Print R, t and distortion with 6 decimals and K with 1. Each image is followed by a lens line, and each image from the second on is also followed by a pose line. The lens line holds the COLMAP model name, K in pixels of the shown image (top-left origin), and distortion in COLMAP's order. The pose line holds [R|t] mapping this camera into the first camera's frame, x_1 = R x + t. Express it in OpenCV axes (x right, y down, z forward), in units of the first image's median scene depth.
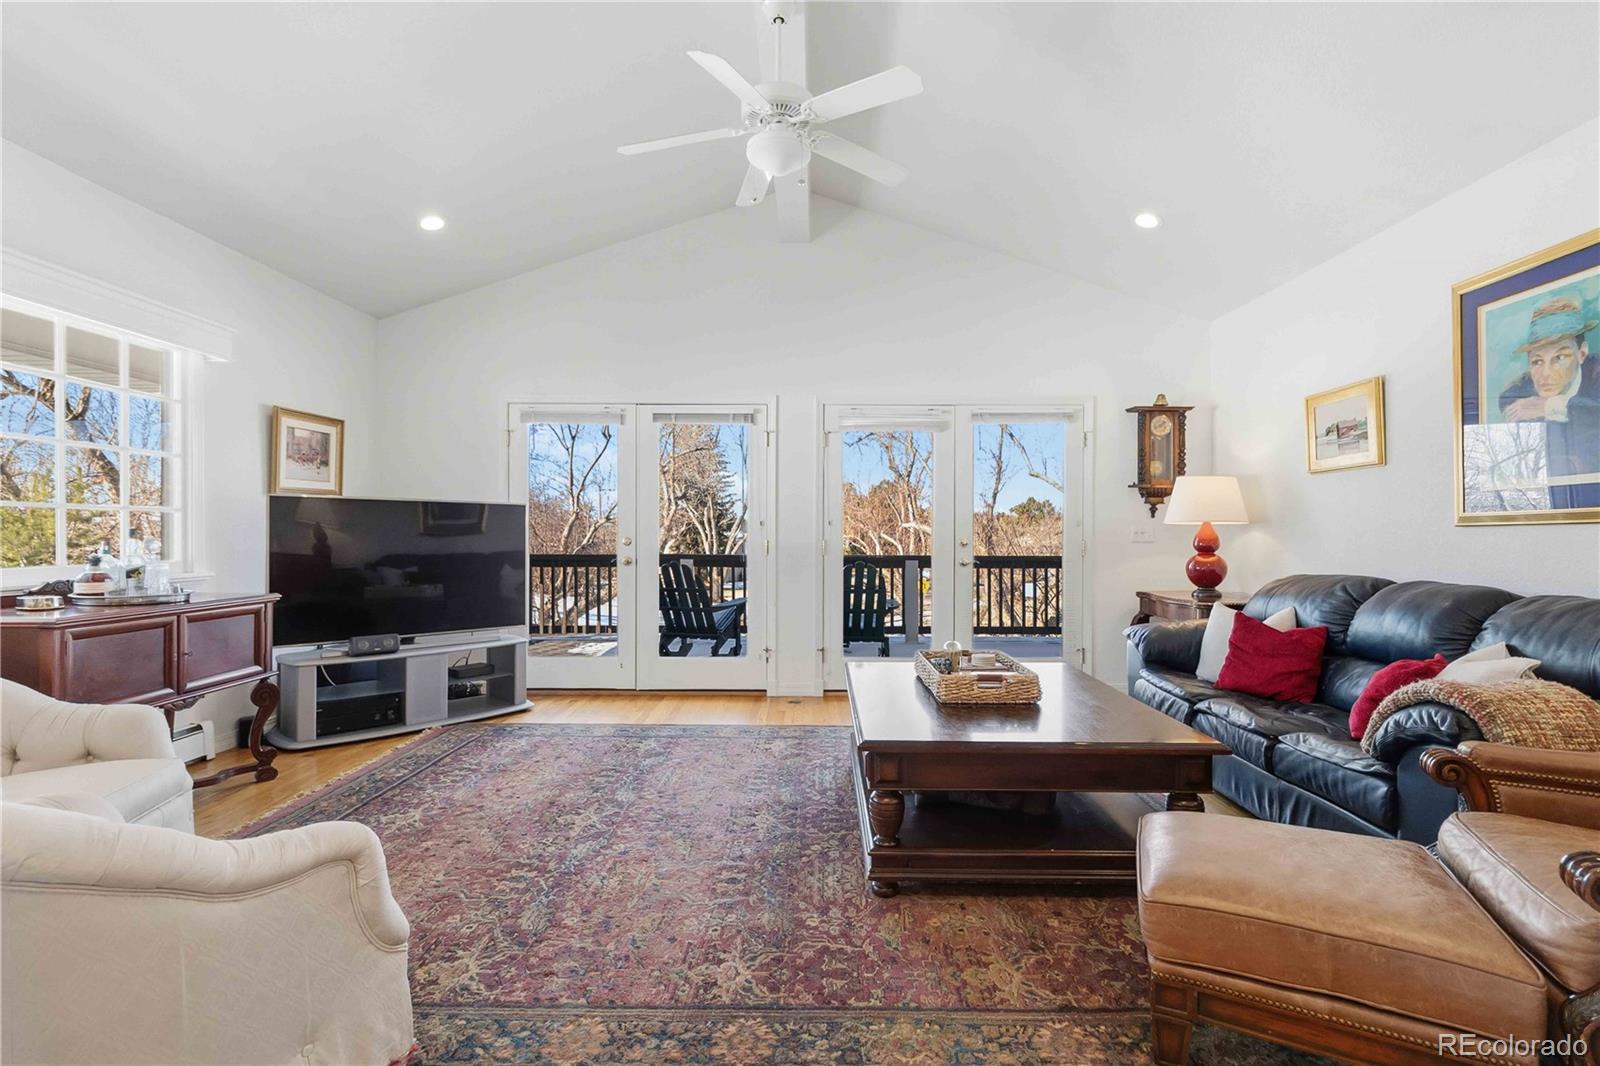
lens RADIAL K [[749.7, 0, 800.9], [0, 749.7, 530.5], [0, 0, 1]] dist [-0.003668, -0.002219]
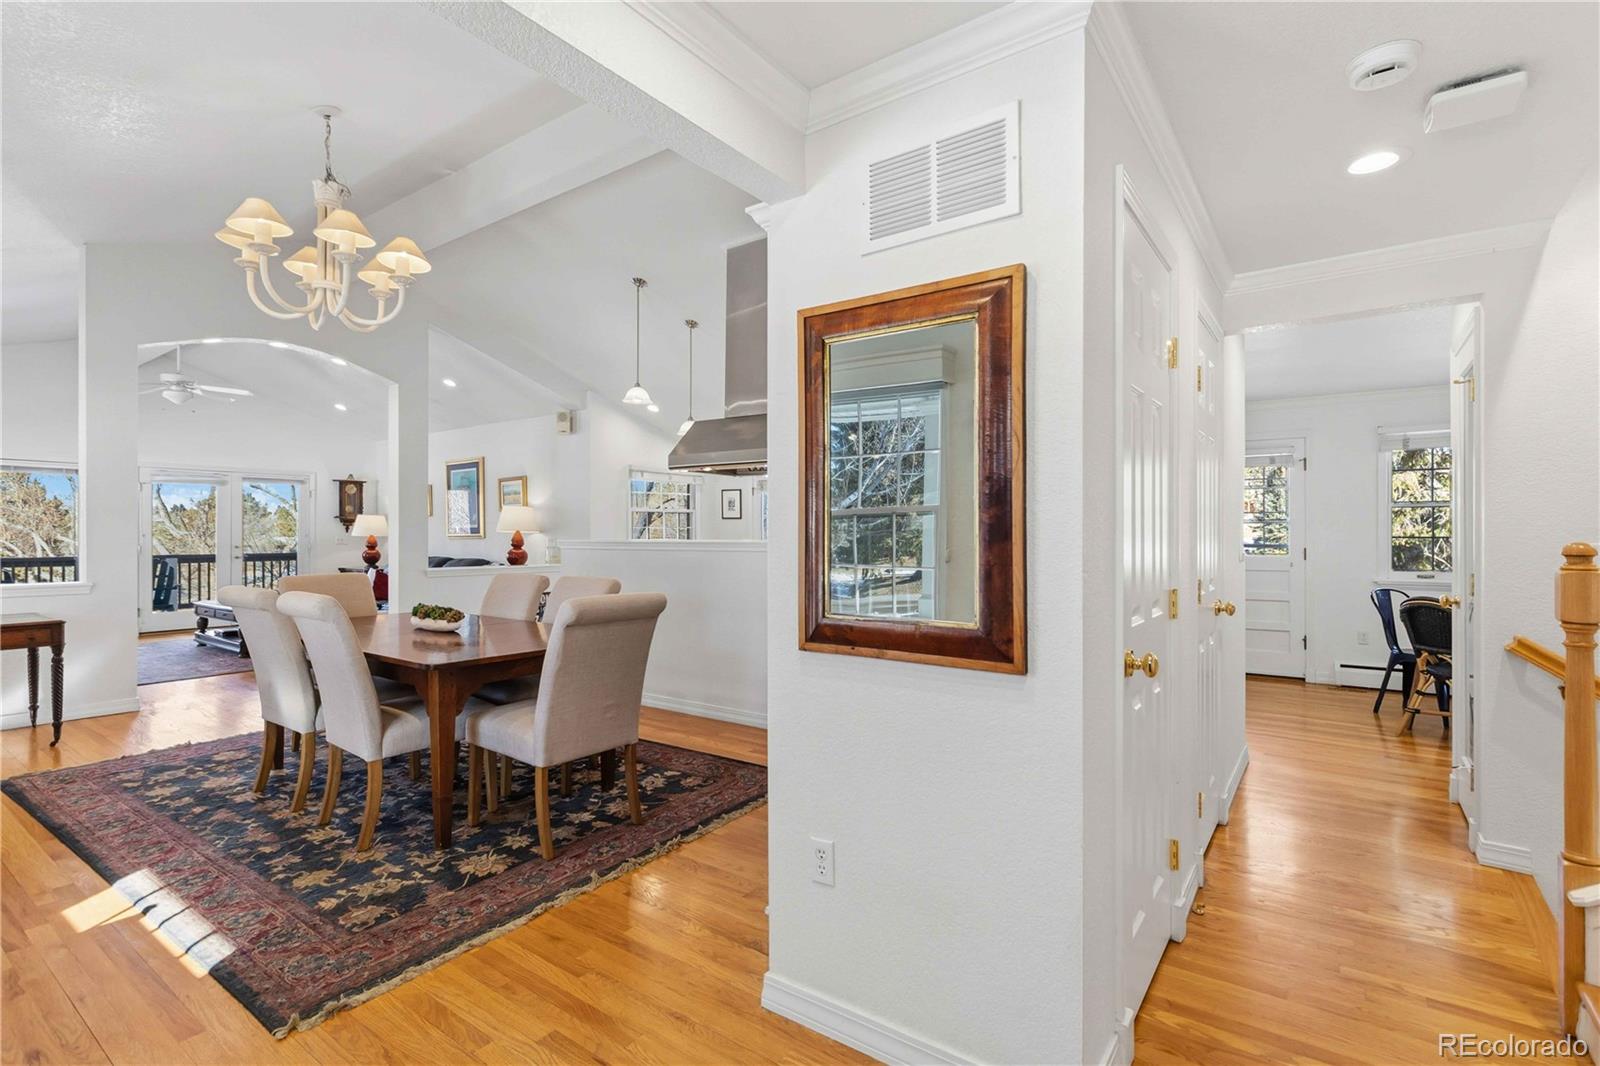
lens RADIAL K [[749.7, 0, 808.3], [0, 749.7, 530.4], [0, 0, 1]] dist [-0.003668, -0.002219]
pose [[0.567155, -0.007169, 0.823580, -0.561849], [0.000295, 0.999964, 0.008501, -0.044304], [-0.823611, -0.004579, 0.567137, -1.344678]]
